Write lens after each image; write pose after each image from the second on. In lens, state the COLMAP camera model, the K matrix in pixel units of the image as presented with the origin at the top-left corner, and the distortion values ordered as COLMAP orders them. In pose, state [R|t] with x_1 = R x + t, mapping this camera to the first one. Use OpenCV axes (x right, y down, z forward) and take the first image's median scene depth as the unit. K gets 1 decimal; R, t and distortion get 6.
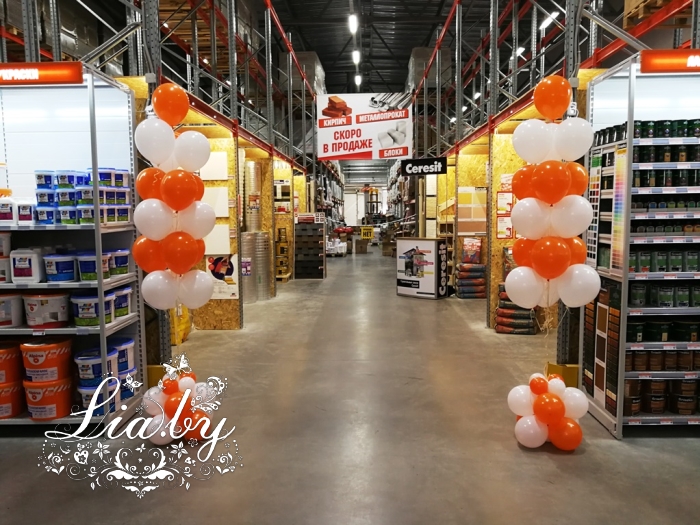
lens RADIAL K [[573.6, 0, 348.4], [0, 573.6, 263.3], [0, 0, 1]] dist [0.002054, 0.036752]
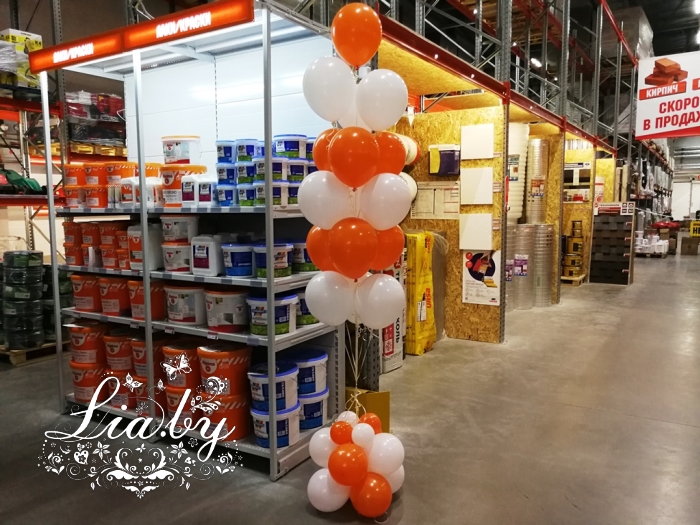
lens RADIAL K [[573.6, 0, 354.3], [0, 573.6, 263.0], [0, 0, 1]] dist [0.002054, 0.036752]
pose [[0.871253, 0.056547, -0.487566, 0.022030], [-0.050204, 0.998398, 0.026081, -0.009183], [0.488260, 0.001755, 0.872696, 0.196238]]
